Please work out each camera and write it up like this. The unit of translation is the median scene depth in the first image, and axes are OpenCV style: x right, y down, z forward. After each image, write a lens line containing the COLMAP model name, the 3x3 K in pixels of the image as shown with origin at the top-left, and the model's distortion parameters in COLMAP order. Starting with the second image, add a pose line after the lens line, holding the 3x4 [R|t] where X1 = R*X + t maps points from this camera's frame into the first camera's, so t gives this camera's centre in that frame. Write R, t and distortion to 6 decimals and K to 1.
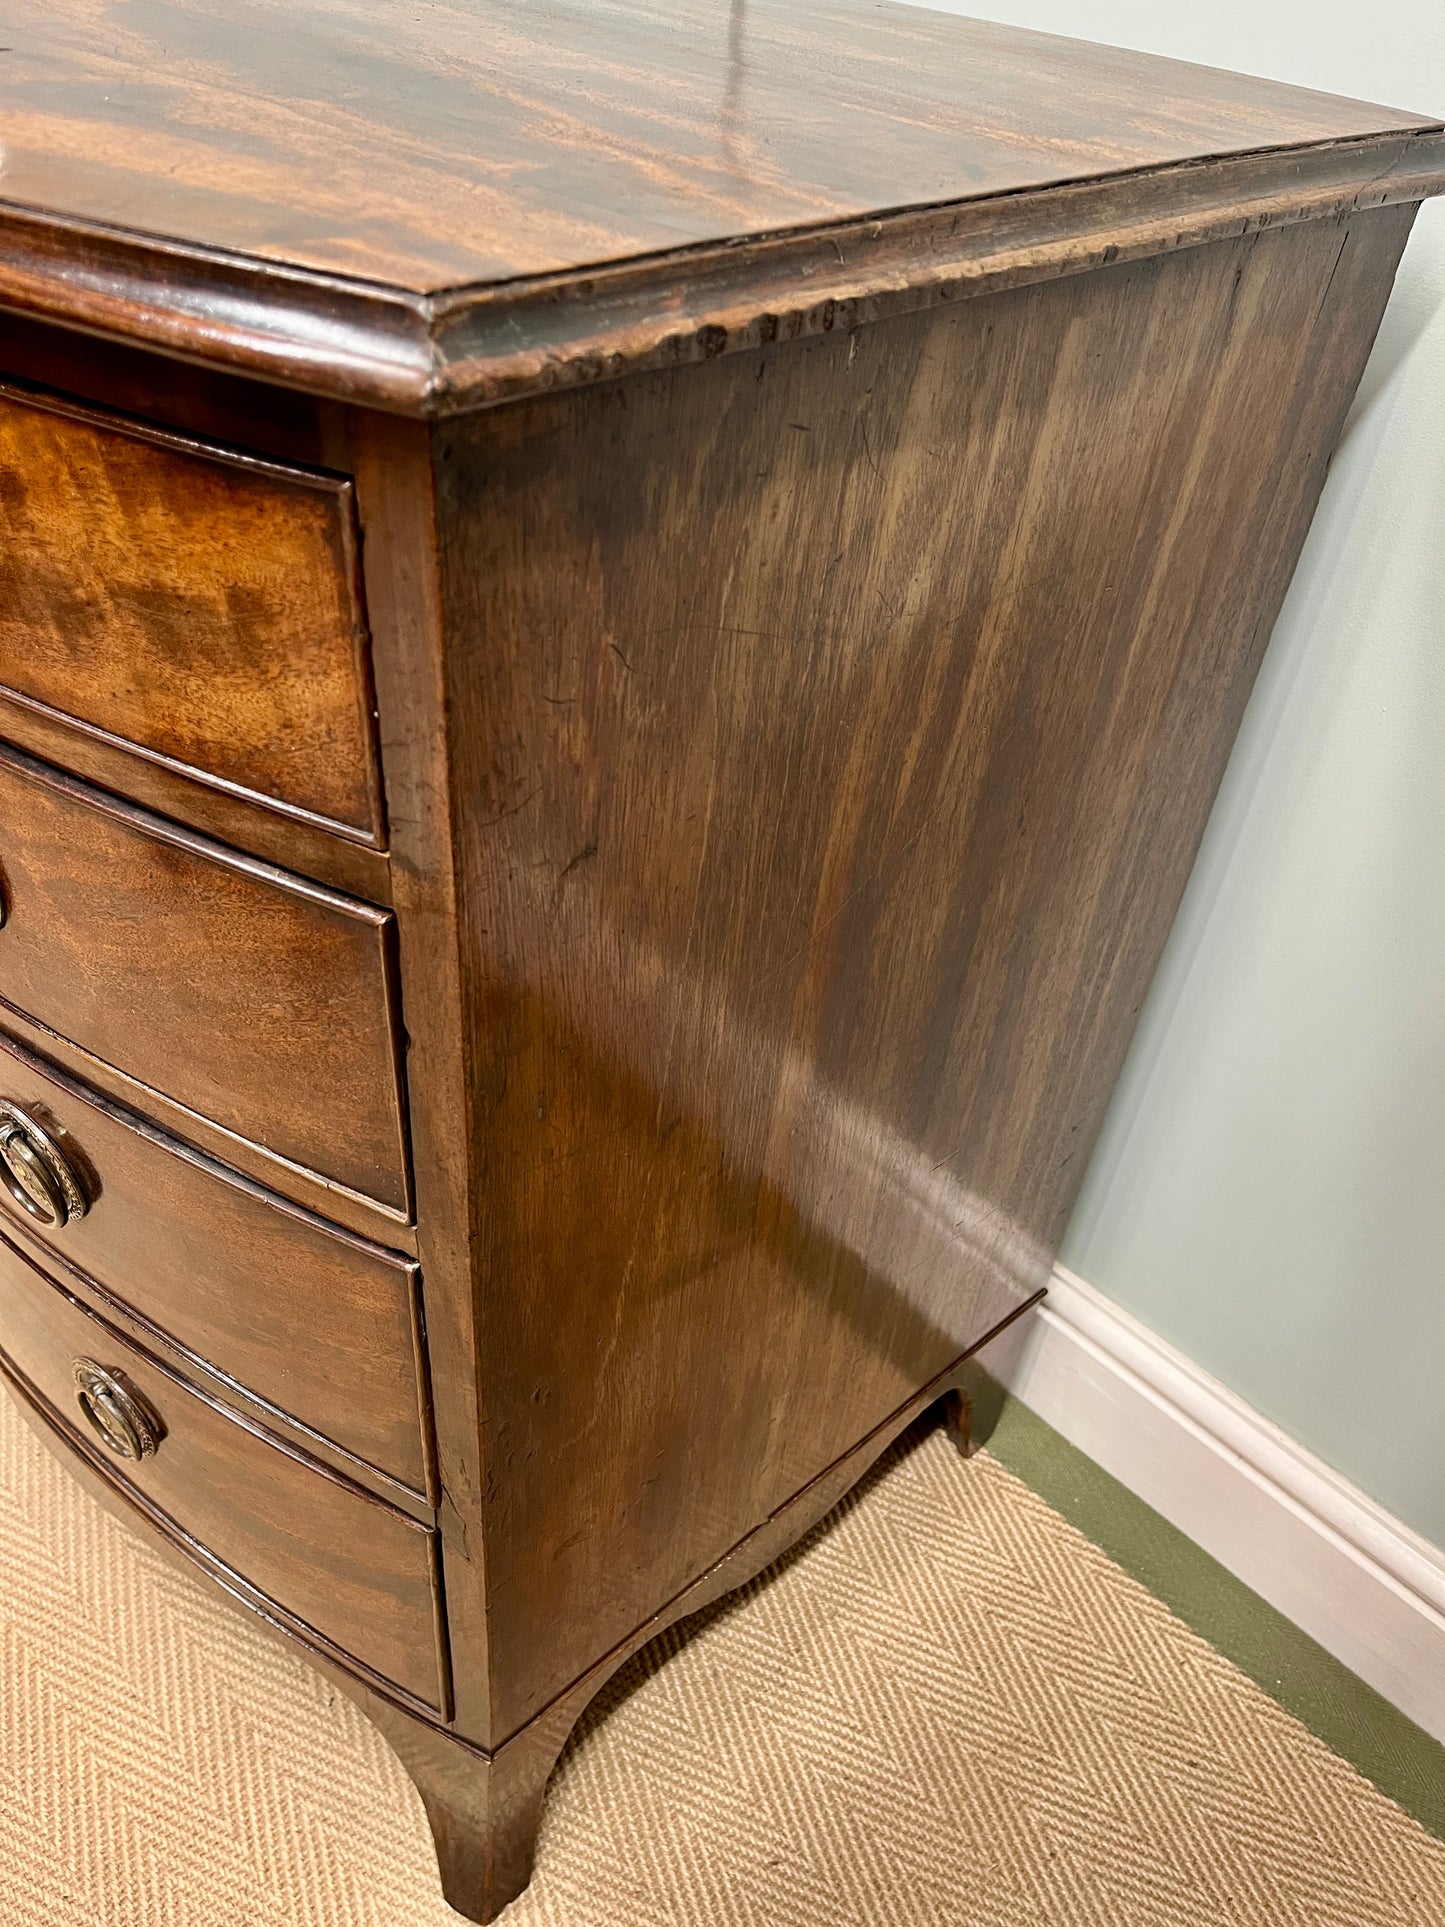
lens RADIAL K [[1441.5, 0, 724.4], [0, 1441.5, 990.4], [0, 0, 1]] dist [0.070126, -0.089232]
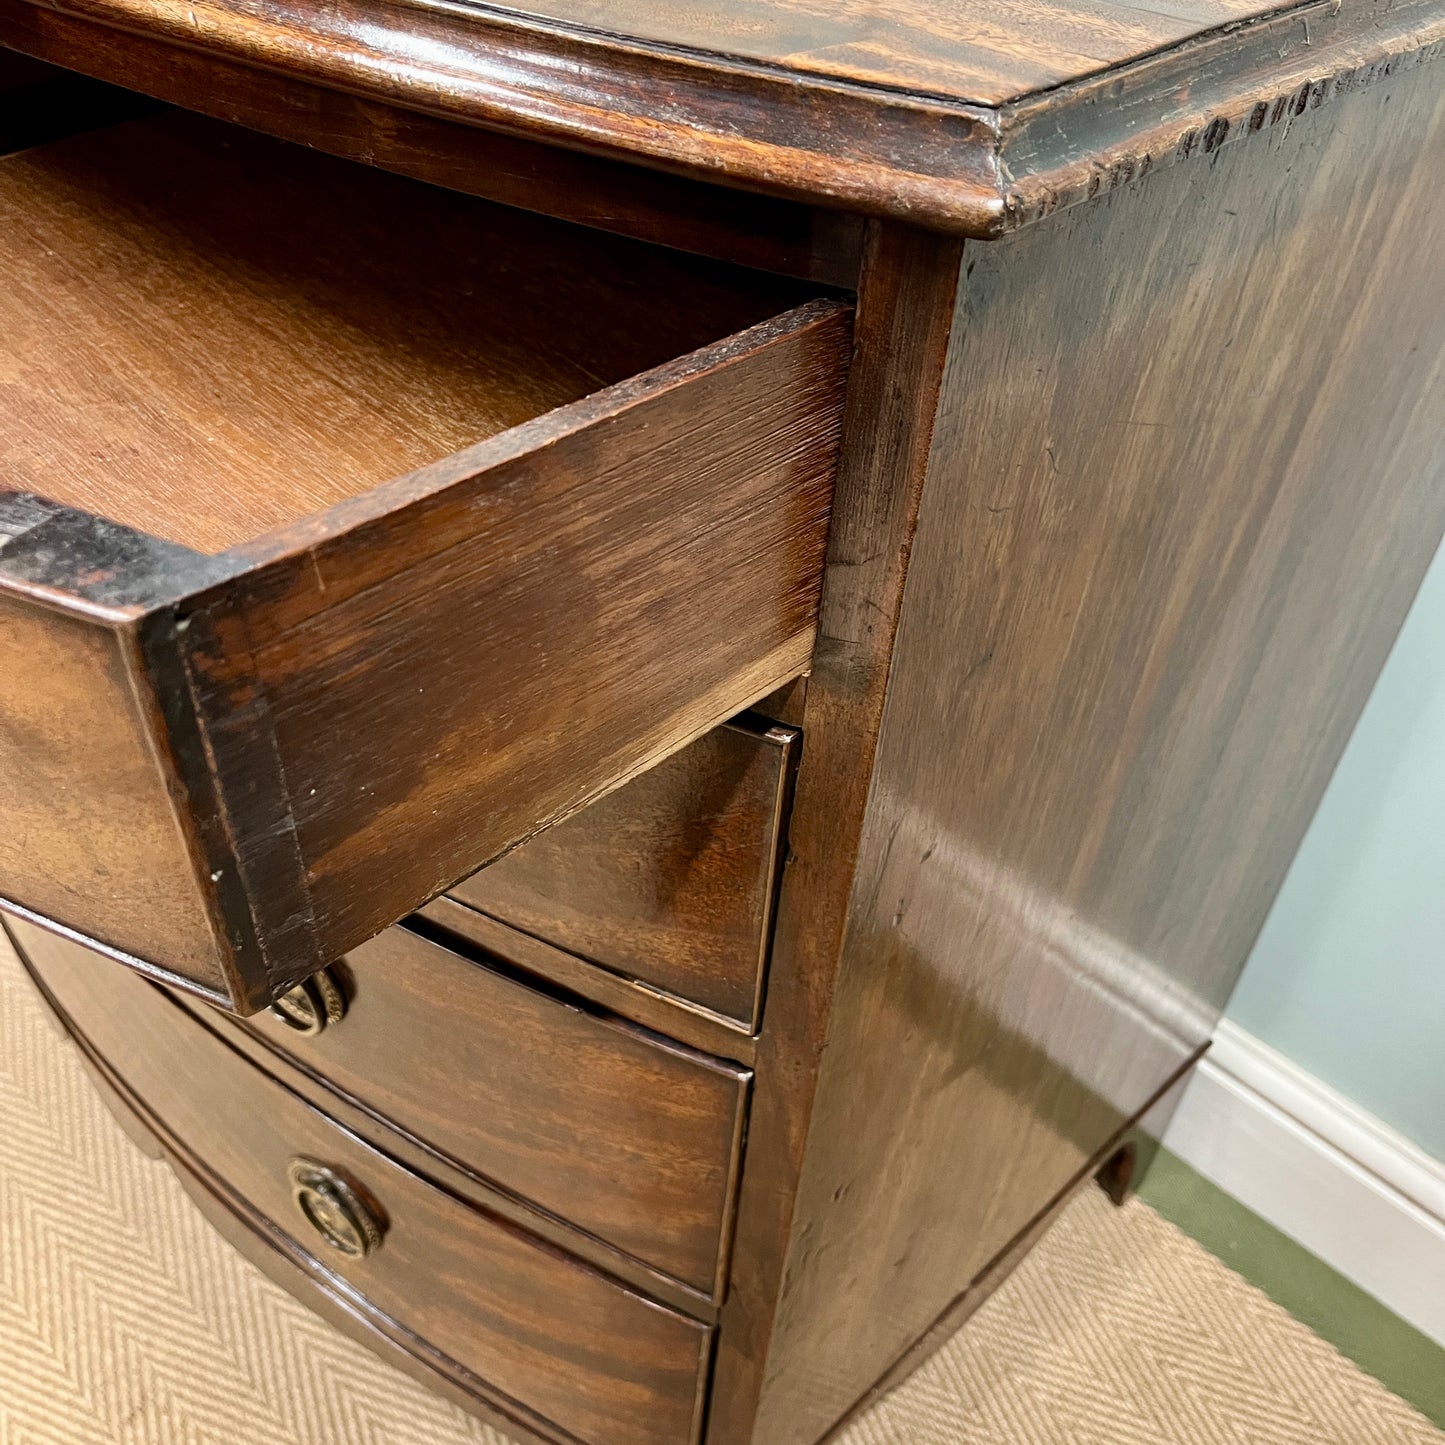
lens RADIAL K [[1446.9, 0, 728.8], [0, 1446.9, 763.5], [0, 0, 1]] dist [0.054529, -0.062407]
pose [[0.999252, -0.032998, 0.020155, -0.125255], [0.032320, 0.998930, 0.033078, -0.027642], [-0.021225, -0.032402, 0.999250, 0.014922]]
